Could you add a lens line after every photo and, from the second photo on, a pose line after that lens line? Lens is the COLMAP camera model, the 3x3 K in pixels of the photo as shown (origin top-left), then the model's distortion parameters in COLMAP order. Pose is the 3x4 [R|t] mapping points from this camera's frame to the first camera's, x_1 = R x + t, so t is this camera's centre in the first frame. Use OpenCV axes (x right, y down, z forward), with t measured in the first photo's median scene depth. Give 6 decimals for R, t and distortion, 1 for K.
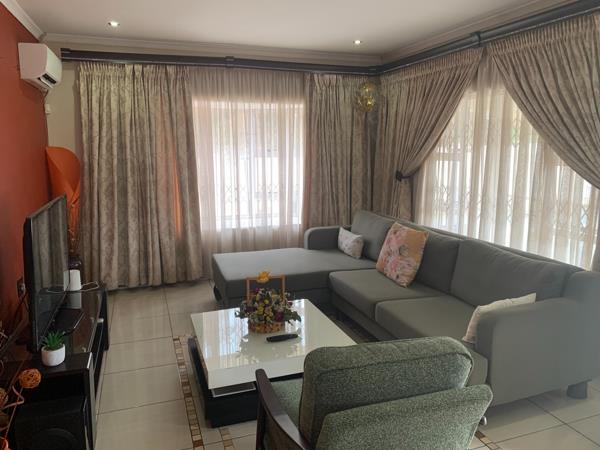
lens RADIAL K [[463.2, 0, 297.2], [0, 463.2, 207.5], [0, 0, 1]] dist [0.096624, -0.124877]
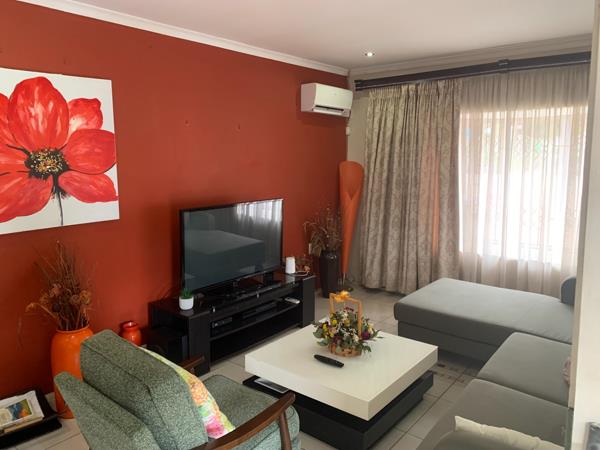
lens RADIAL K [[463.2, 0, 297.2], [0, 463.2, 207.5], [0, 0, 1]] dist [0.096624, -0.124877]
pose [[0.527610, 0.101260, -0.843430, 0.429673], [-0.117549, 0.992021, 0.045567, -0.045558], [0.841314, 0.075103, 0.535304, 0.233822]]
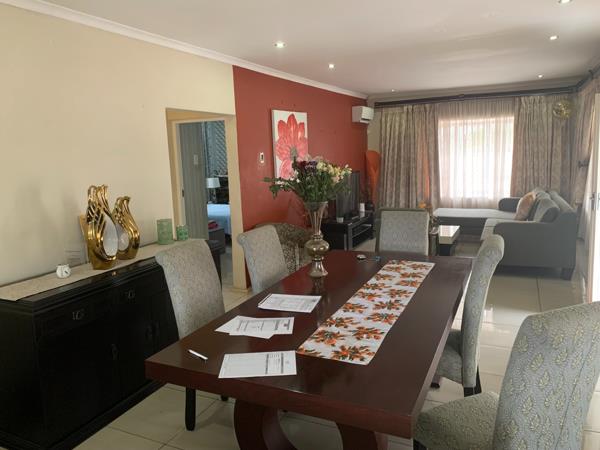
lens RADIAL K [[463.2, 0, 297.2], [0, 463.2, 207.5], [0, 0, 1]] dist [0.096624, -0.124877]
pose [[0.716948, 0.065480, -0.694044, 0.650201], [-0.061212, 0.997647, 0.030891, 0.073767], [0.694434, 0.020336, 0.719269, -0.642128]]
